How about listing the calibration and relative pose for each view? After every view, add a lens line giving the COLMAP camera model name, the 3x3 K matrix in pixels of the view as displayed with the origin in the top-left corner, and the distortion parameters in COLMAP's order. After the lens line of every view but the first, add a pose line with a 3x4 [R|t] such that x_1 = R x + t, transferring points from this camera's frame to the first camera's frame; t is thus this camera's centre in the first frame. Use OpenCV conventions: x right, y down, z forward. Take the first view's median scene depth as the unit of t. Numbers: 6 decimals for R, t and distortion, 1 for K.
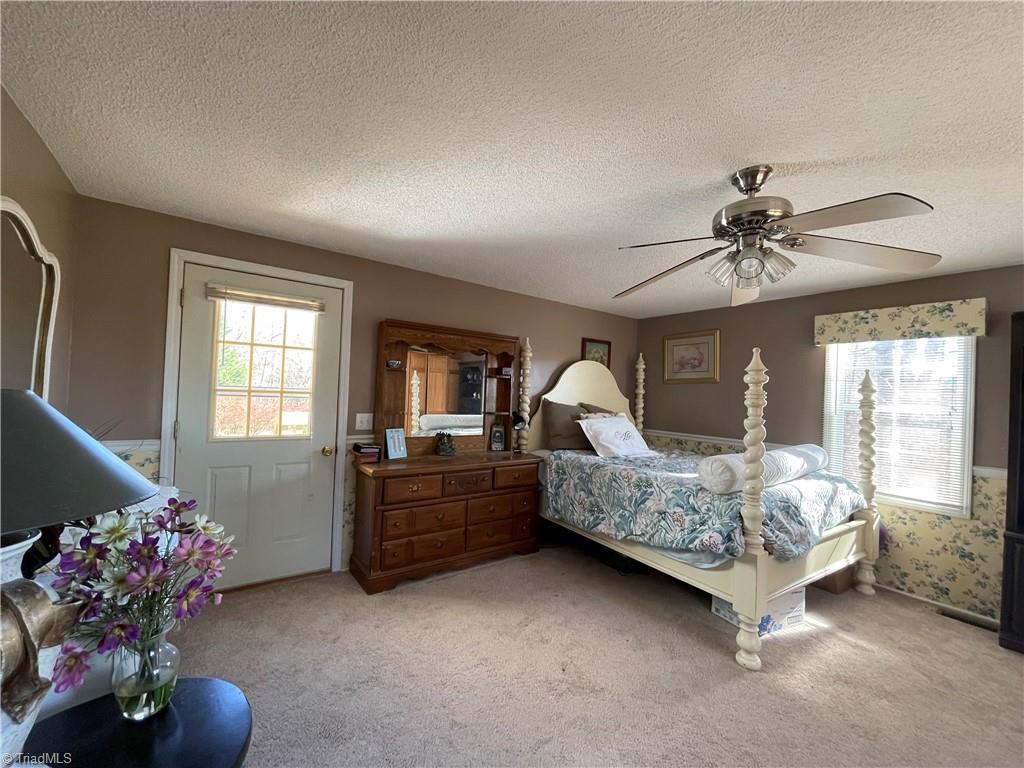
lens RADIAL K [[412.5, 0, 510.7], [0, 412.5, 390.2], [0, 0, 1]] dist [0.001969, 0.000598]
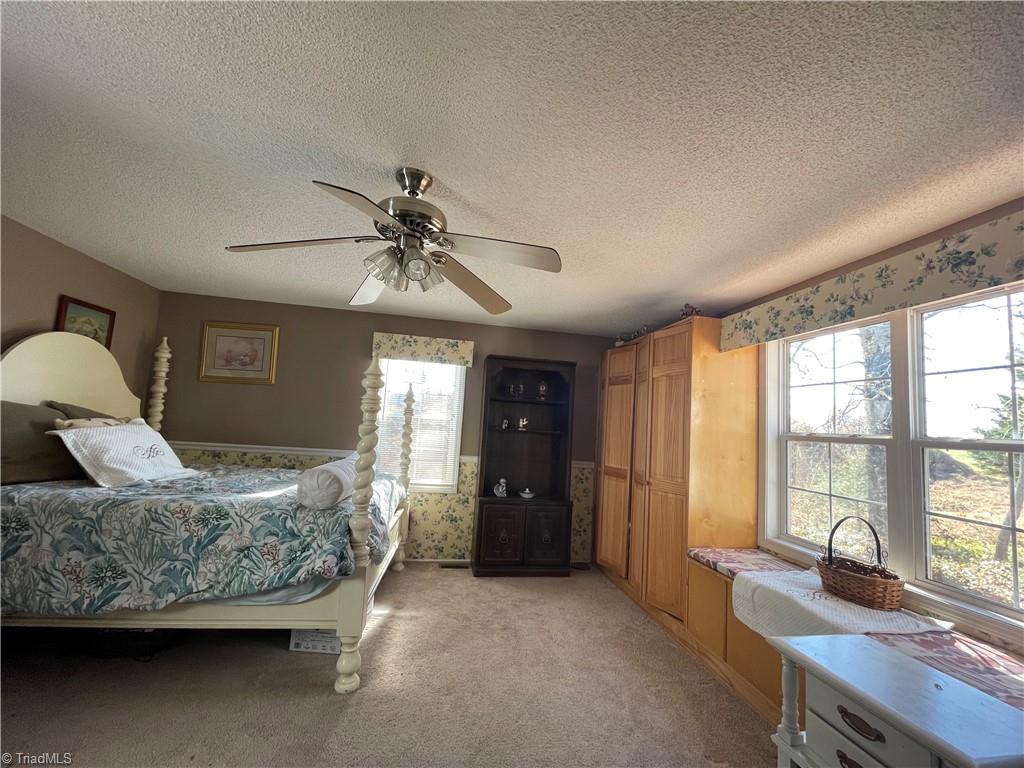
lens RADIAL K [[412.5, 0, 510.7], [0, 412.5, 390.2], [0, 0, 1]] dist [0.001969, 0.000598]
pose [[0.445138, 0.065089, 0.893093, -0.104274], [-0.050777, 0.997585, -0.047396, 0.014041], [-0.894021, -0.024251, 0.447368, 0.206653]]
